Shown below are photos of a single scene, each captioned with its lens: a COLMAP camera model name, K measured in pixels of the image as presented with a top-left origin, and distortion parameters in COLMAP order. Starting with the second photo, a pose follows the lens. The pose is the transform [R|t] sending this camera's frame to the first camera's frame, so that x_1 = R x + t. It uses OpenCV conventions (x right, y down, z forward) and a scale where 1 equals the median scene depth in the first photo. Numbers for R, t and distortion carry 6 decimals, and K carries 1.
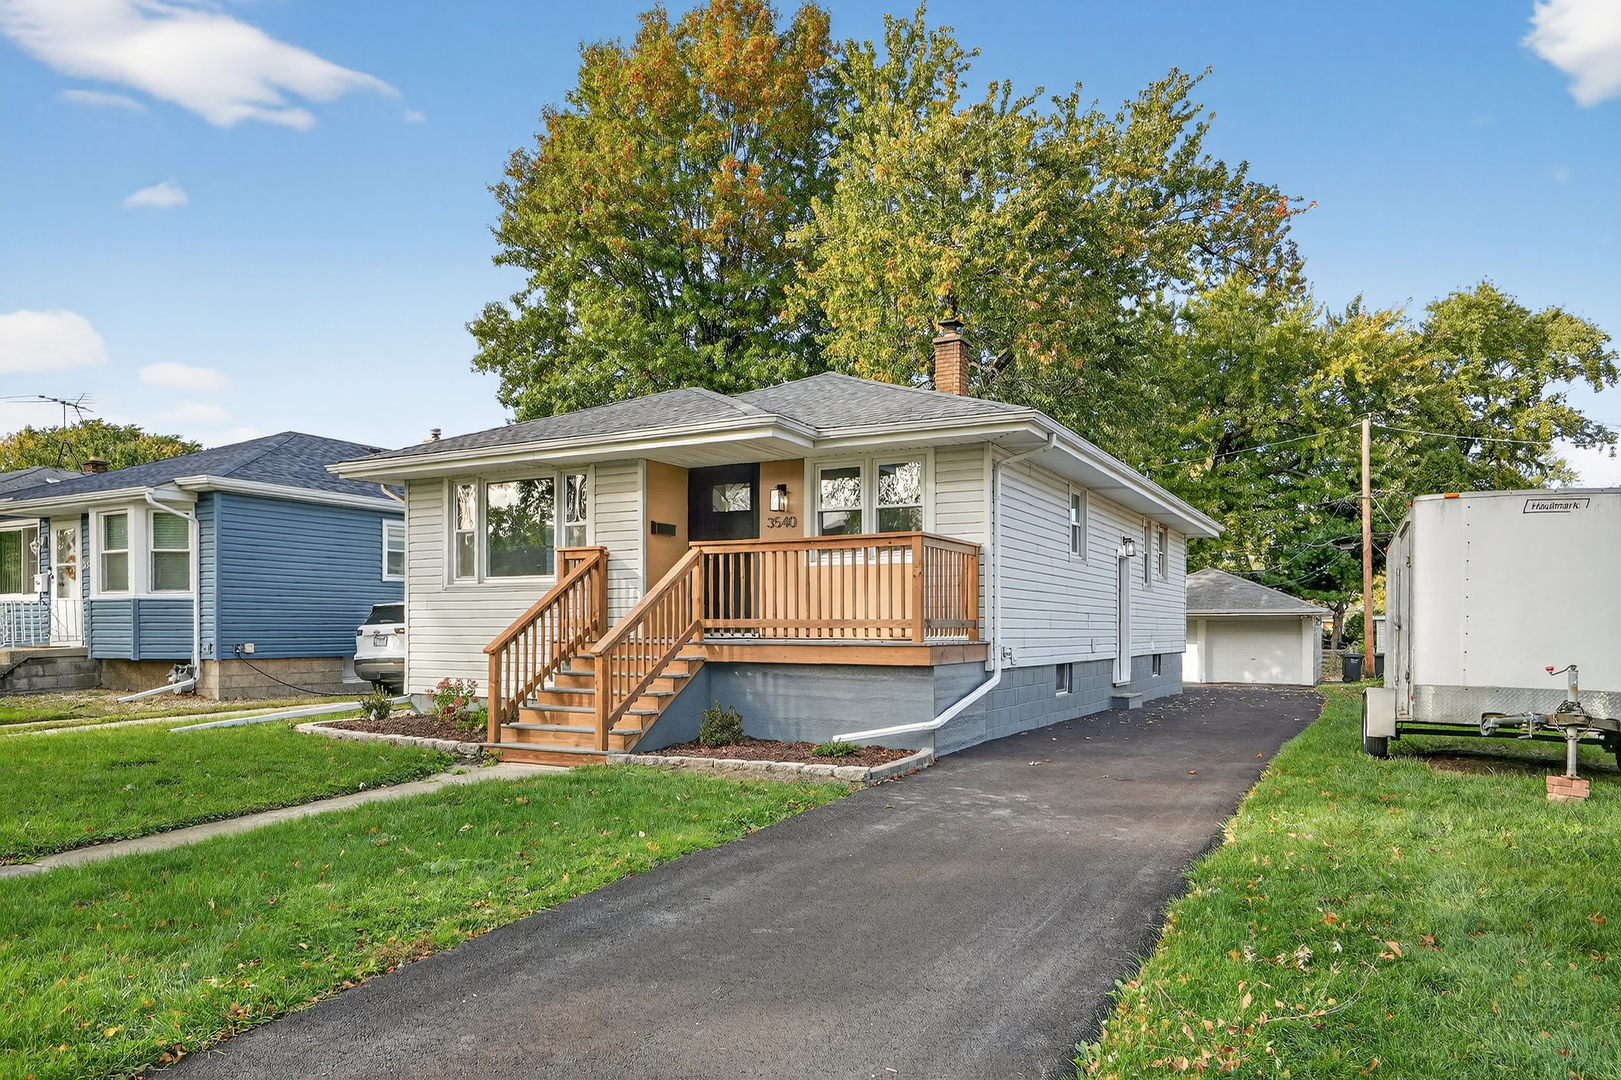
lens RADIAL K [[1035.6, 0, 807.8], [0, 1035.6, 610.8], [0, 0, 1]] dist [-0.001327, -0.000646]
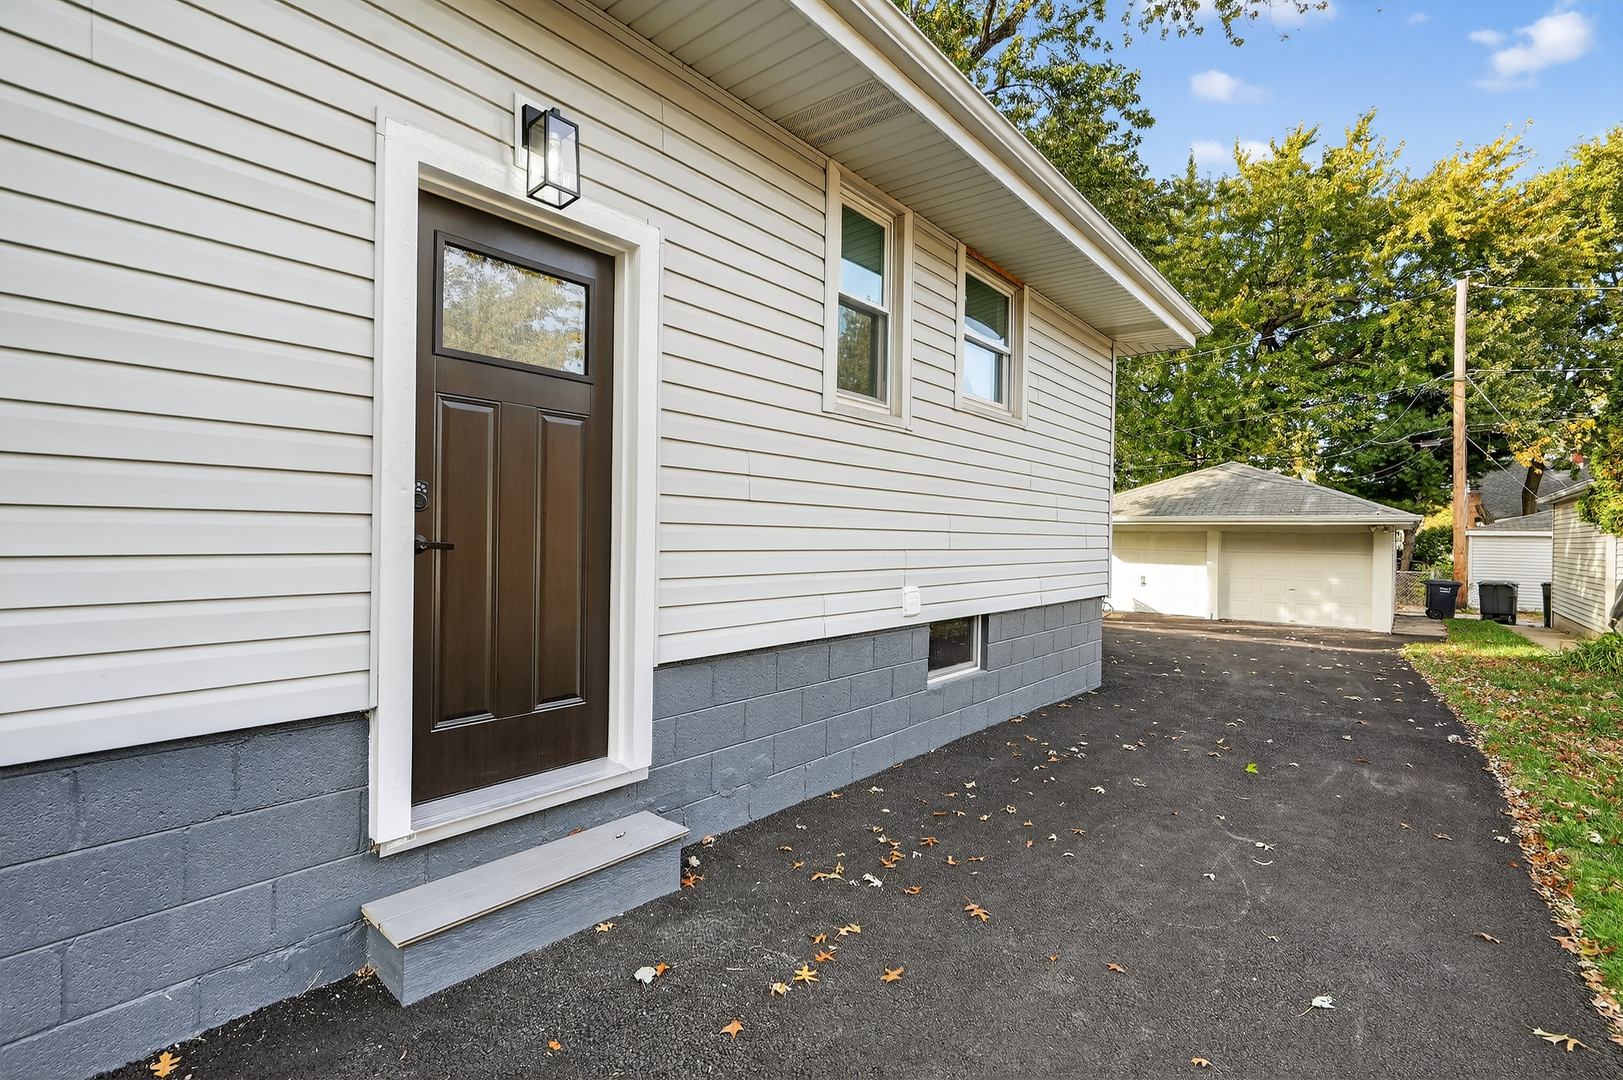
lens RADIAL K [[726.6, 0, 817.8], [0, 726.6, 525.9], [0, 0, 1]] dist [-0.000219, 0.000234]
pose [[0.982441, 0.013639, -0.186075, 0.158004], [-0.012729, 0.999900, 0.006088, 0.004356], [0.186139, -0.003613, 0.982517, 0.352507]]
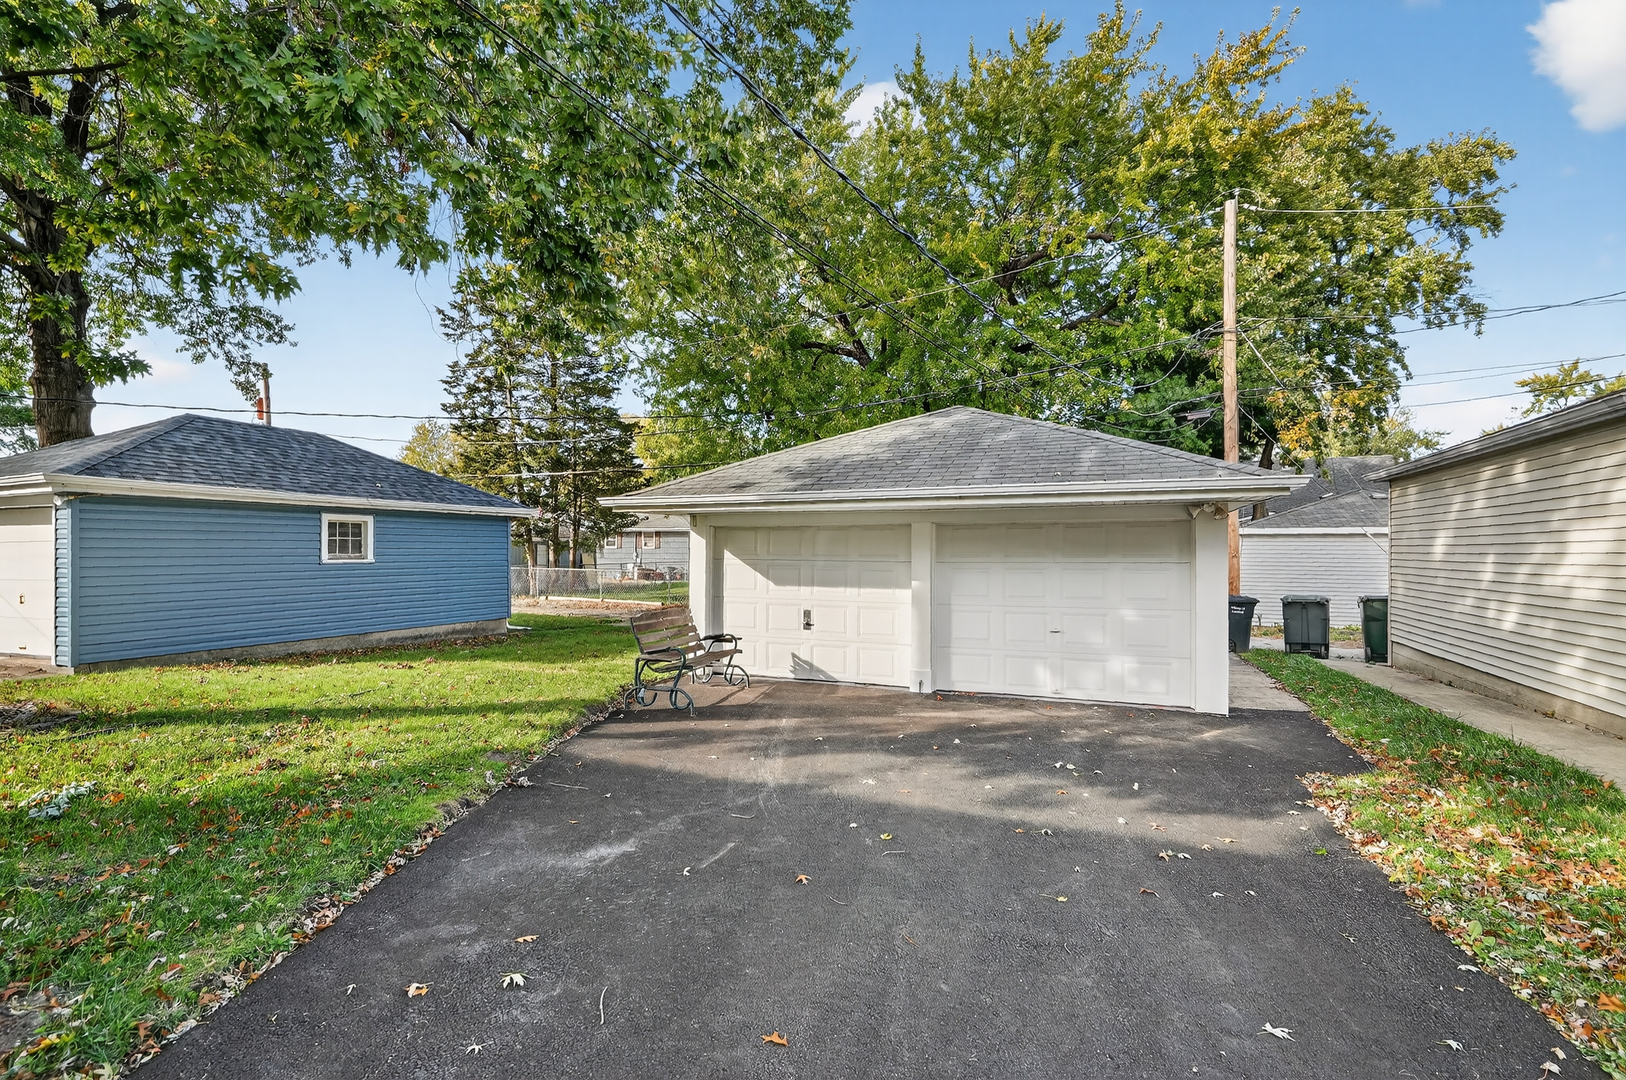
lens RADIAL K [[746.4, 0, 813.0], [0, 746.4, 540.0], [0, 0, 1]] dist [-0.000393, -0.000116]
pose [[0.994200, 0.000947, 0.107540, 0.241280], [-0.001099, 0.999998, 0.001357, 0.011548], [-0.107538, -0.001467, 0.994200, 0.570738]]
